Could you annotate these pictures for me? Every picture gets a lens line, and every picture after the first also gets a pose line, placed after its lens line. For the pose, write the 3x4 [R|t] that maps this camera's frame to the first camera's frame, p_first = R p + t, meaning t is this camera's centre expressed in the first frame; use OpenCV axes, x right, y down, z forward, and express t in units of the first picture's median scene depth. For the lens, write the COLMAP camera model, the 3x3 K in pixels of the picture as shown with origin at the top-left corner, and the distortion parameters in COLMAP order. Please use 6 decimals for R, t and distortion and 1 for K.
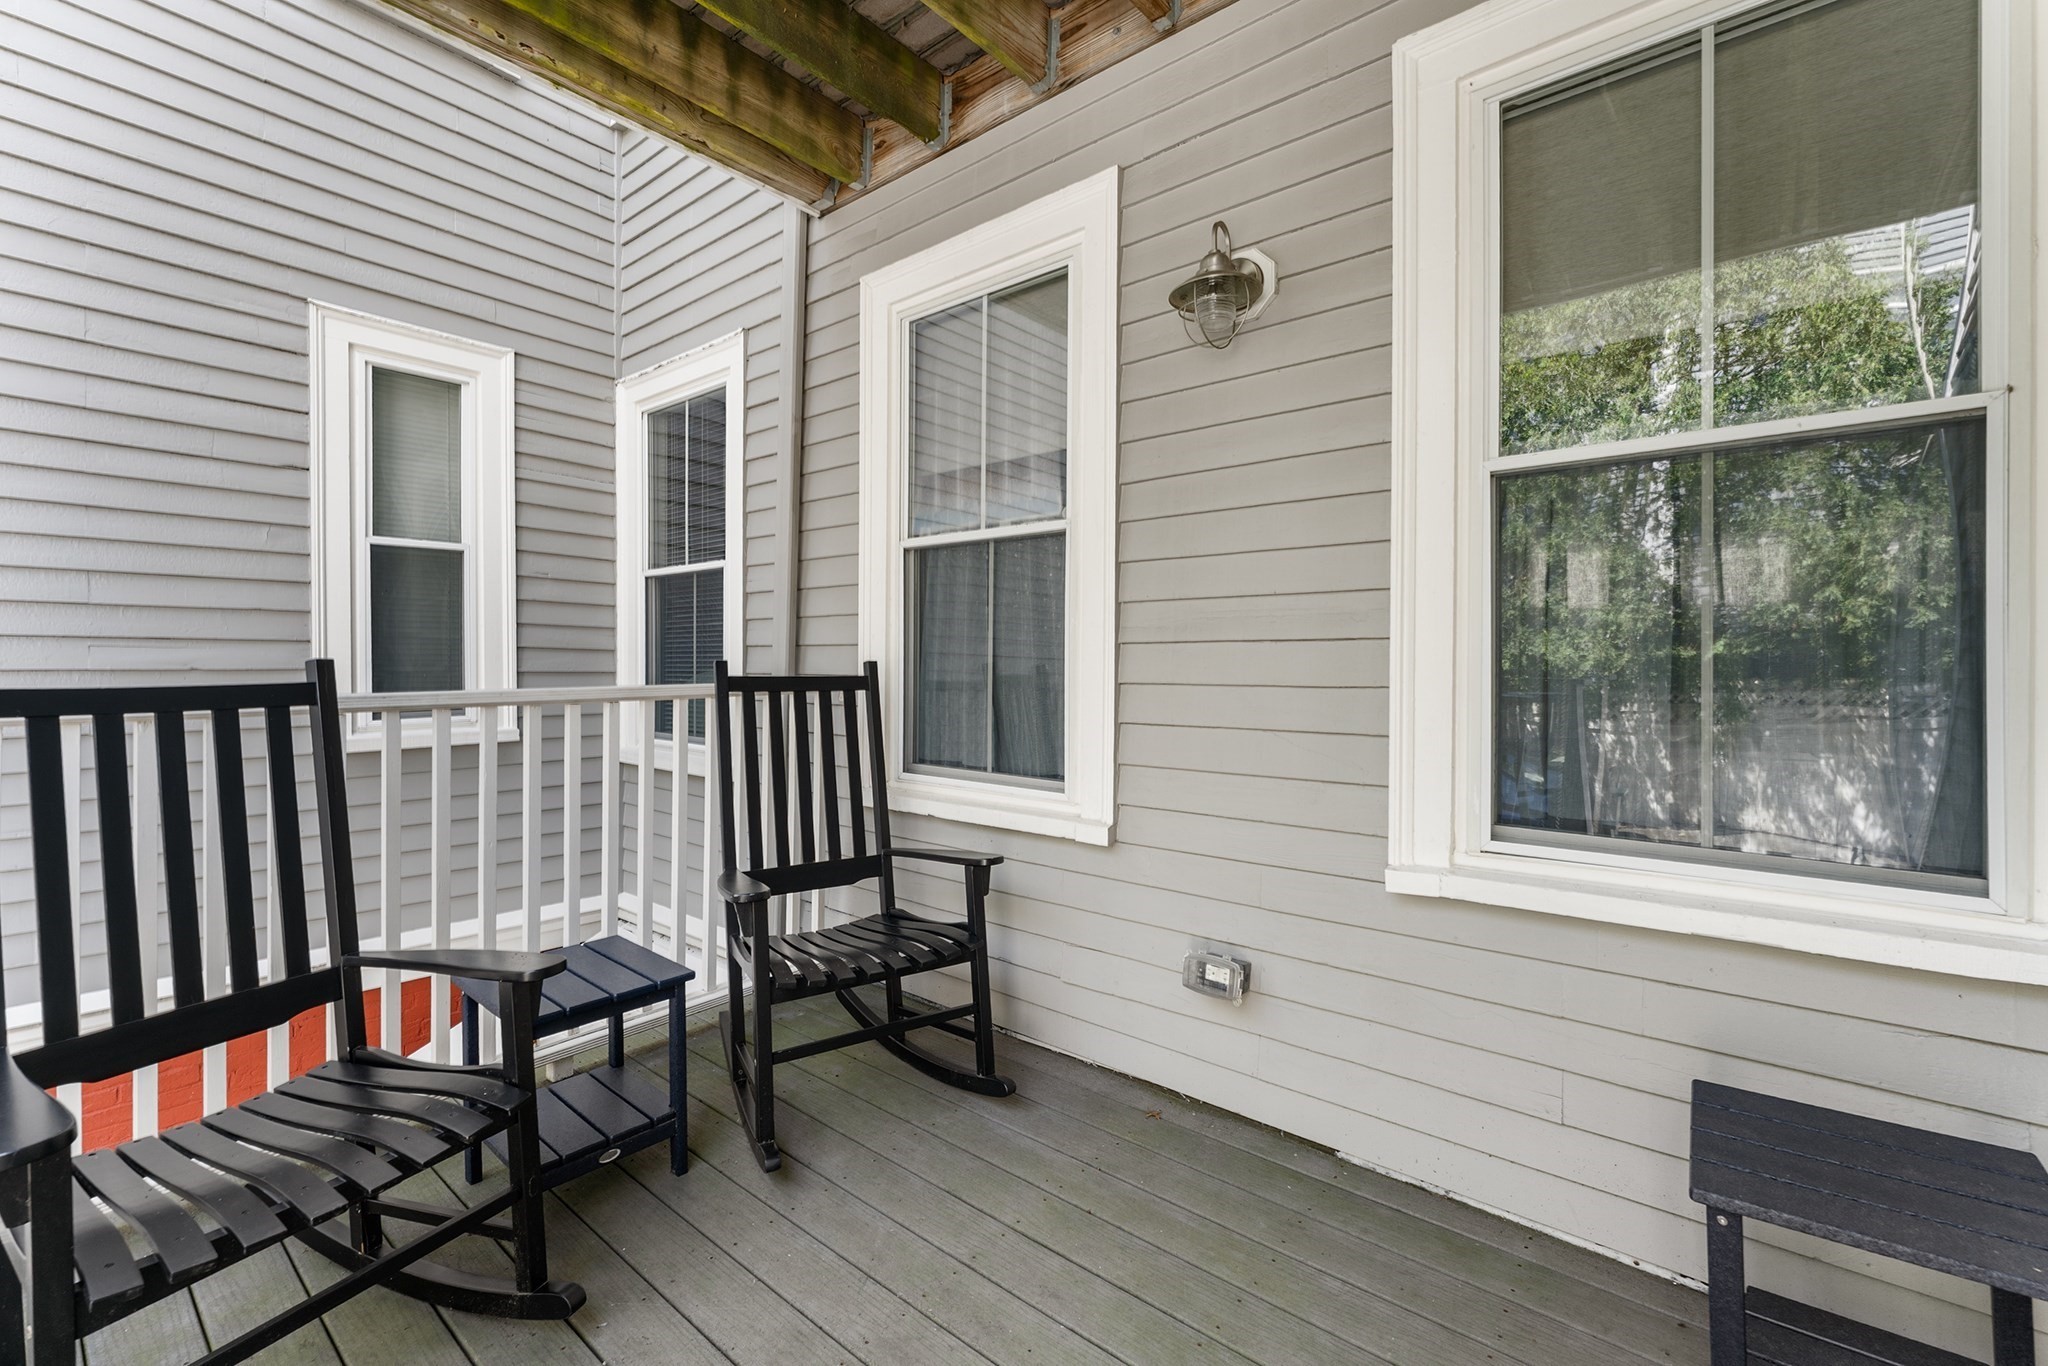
lens RADIAL K [[854.9, 0, 1025.9], [0, 854.9, 677.0], [0, 0, 1]] dist [-0.000555, -0.000286]
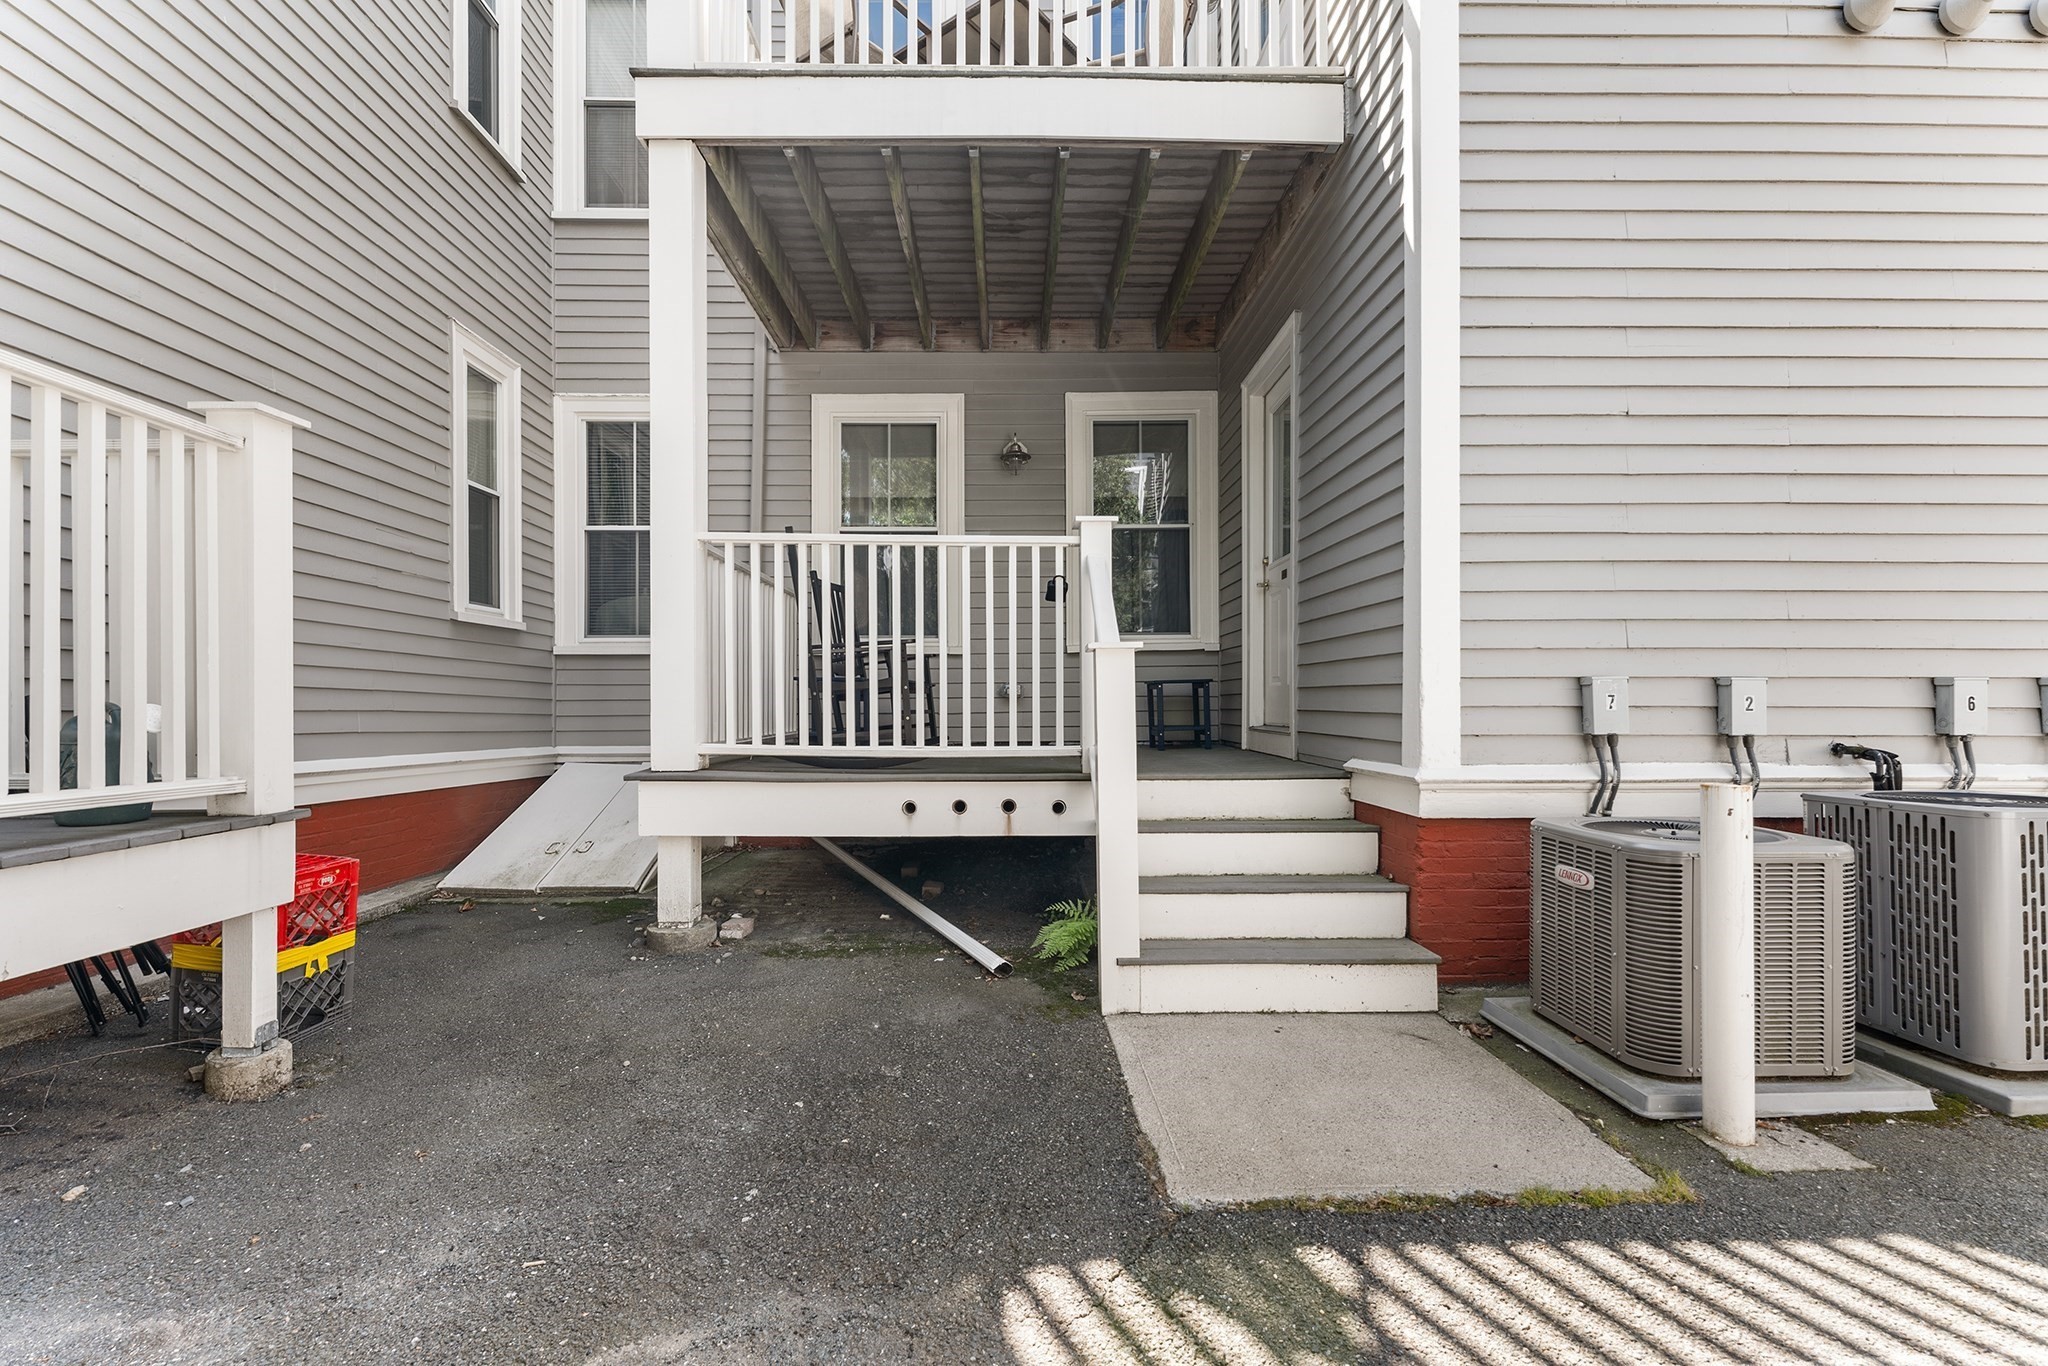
lens RADIAL K [[886.5, 0, 1012.7], [0, 886.5, 702.0], [0, 0, 1]] dist [-0.000022, -0.000052]
pose [[0.757654, -0.008484, 0.652601, -1.250508], [0.016408, 0.999847, -0.006051, 0.299430], [-0.652450, 0.015293, 0.757677, -0.942446]]
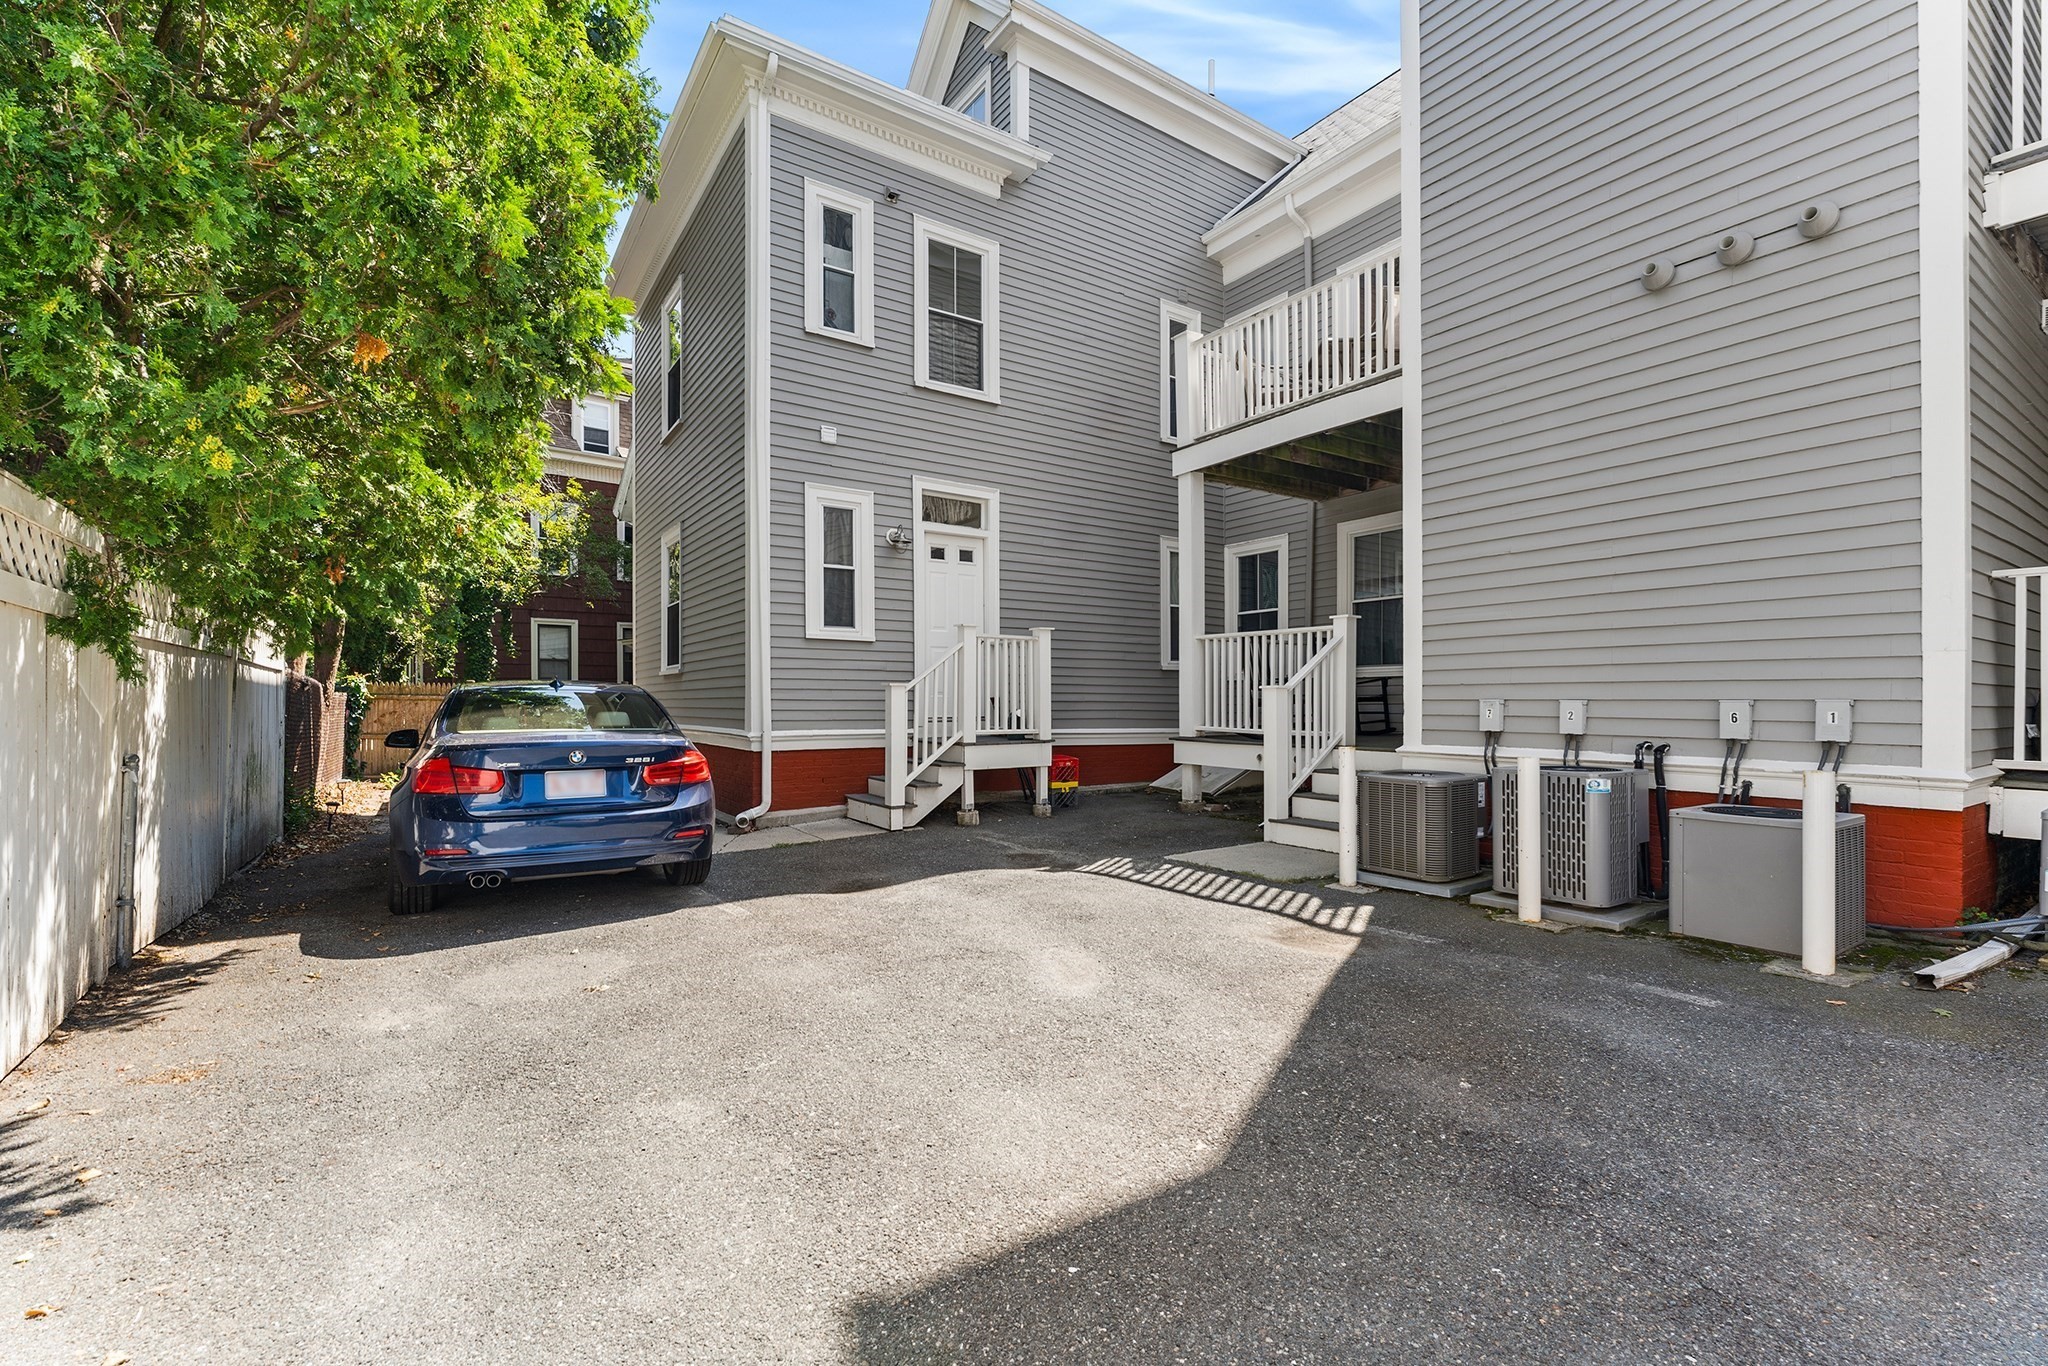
lens RADIAL K [[886.5, 0, 1012.7], [0, 886.5, 702.0], [0, 0, 1]] dist [-0.000022, -0.000052]
pose [[0.957751, -0.009069, -0.287456, -0.434162], [0.005407, 0.999894, -0.013529, 0.299588], [0.287548, 0.011404, 0.957698, -2.861688]]
